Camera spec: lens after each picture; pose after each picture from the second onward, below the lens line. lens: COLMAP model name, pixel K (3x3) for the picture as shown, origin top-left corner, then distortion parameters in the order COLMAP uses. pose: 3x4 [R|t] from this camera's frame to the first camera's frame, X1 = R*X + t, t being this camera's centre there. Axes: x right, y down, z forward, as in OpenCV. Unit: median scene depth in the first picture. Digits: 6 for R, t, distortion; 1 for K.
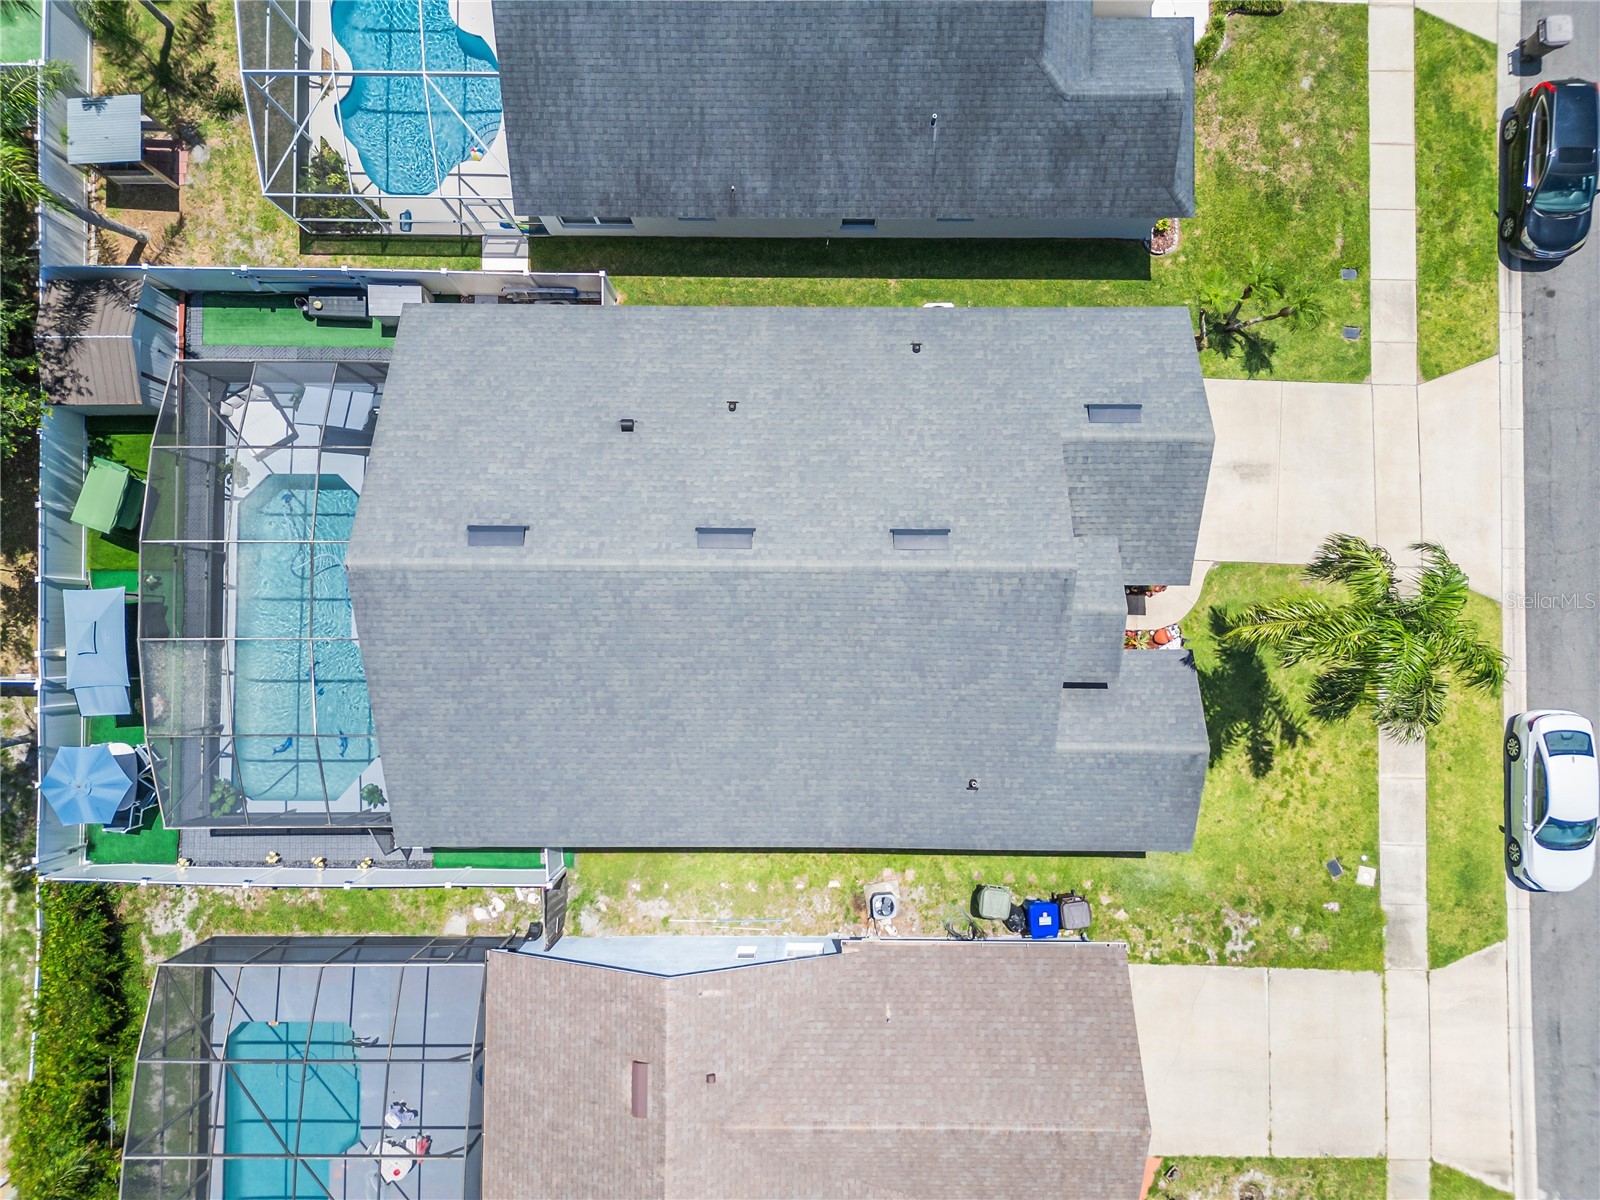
lens RADIAL K [[1128.7, 0, 821.2], [0, 1128.7, 622.2], [0, 0, 1]] dist [0.076401, -0.051359]
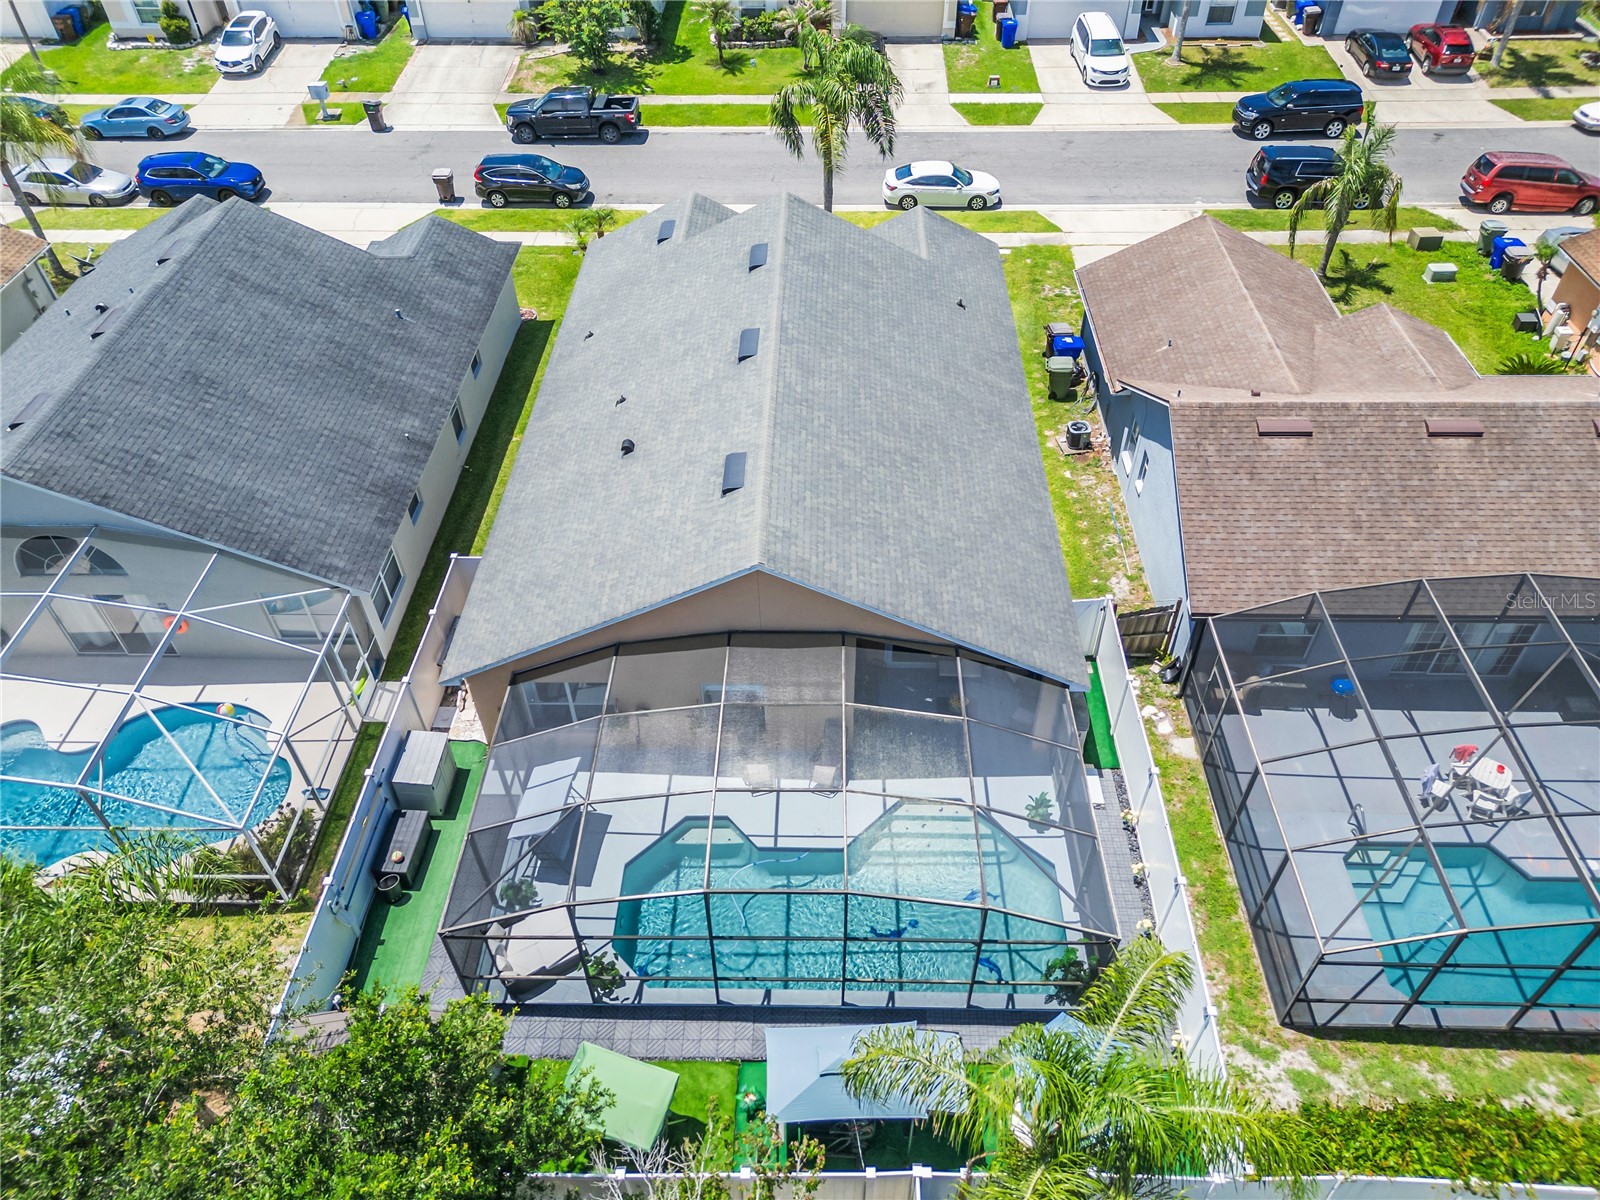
lens RADIAL K [[1128.7, 0, 821.2], [0, 1128.7, 622.2], [0, 0, 1]] dist [0.076401, -0.051359]
pose [[0.006748, -0.687171, 0.726465, -0.864739], [0.999872, 0.015200, 0.005090, -0.005130], [-0.014540, 0.726337, 0.687185, 0.367216]]
